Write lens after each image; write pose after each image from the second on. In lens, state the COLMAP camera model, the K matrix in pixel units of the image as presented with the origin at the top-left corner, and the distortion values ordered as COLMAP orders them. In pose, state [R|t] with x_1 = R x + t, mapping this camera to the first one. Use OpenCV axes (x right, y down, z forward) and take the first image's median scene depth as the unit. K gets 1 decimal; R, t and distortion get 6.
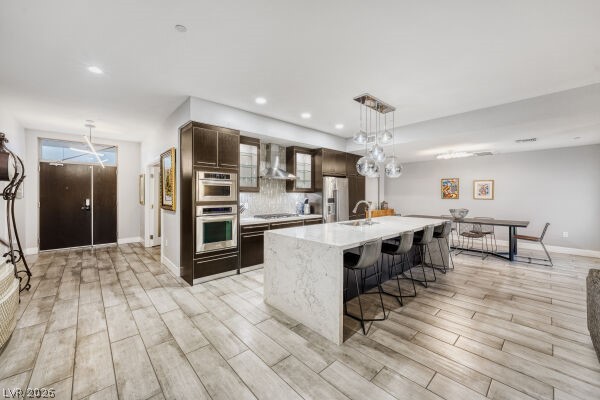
lens RADIAL K [[232.8, 0, 304.7], [0, 232.8, 196.3], [0, 0, 1]] dist [-0.009775, 0.000815]
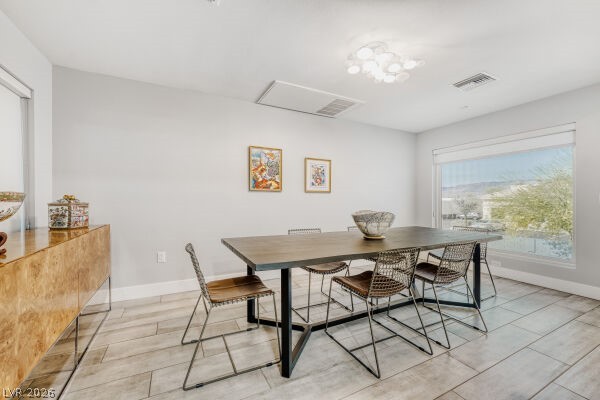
lens RADIAL K [[232.8, 0, 304.1], [0, 232.8, 201.1], [0, 0, 1]] dist [-0.009775, 0.000815]
pose [[0.235916, -0.004079, 0.971765, 0.286048], [0.000428, 0.999992, 0.004094, 0.040249], [-0.971773, -0.000550, 0.235916, 1.192261]]
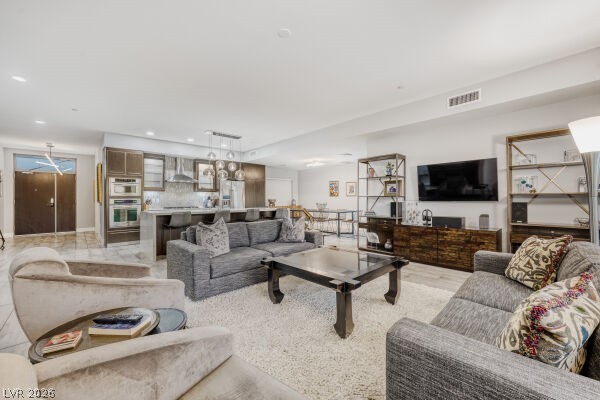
lens RADIAL K [[232.8, 0, 297.0], [0, 232.8, 198.9], [0, 0, 1]] dist [-0.009775, 0.000815]
pose [[0.999865, -0.008437, 0.014123, 0.581549], [0.008532, 0.999941, -0.006676, 0.045527], [-0.014066, 0.006796, 0.999878, -0.447656]]
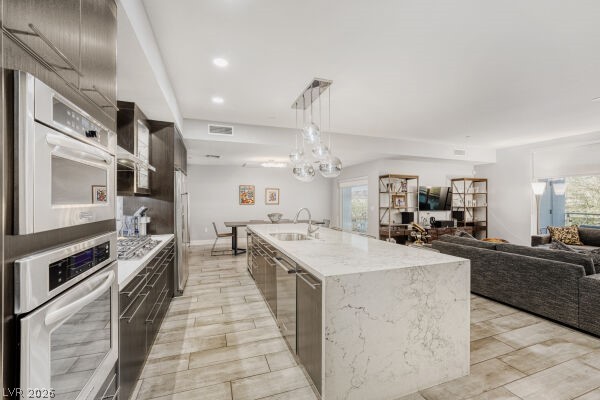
lens RADIAL K [[232.8, 0, 294.5], [0, 232.8, 201.1], [0, 0, 1]] dist [-0.009775, 0.000815]
pose [[0.408726, 0.001387, 0.912656, -0.384257], [0.003722, 0.999988, -0.003187, -0.000372], [-0.912650, 0.004700, 0.408716, 0.527867]]
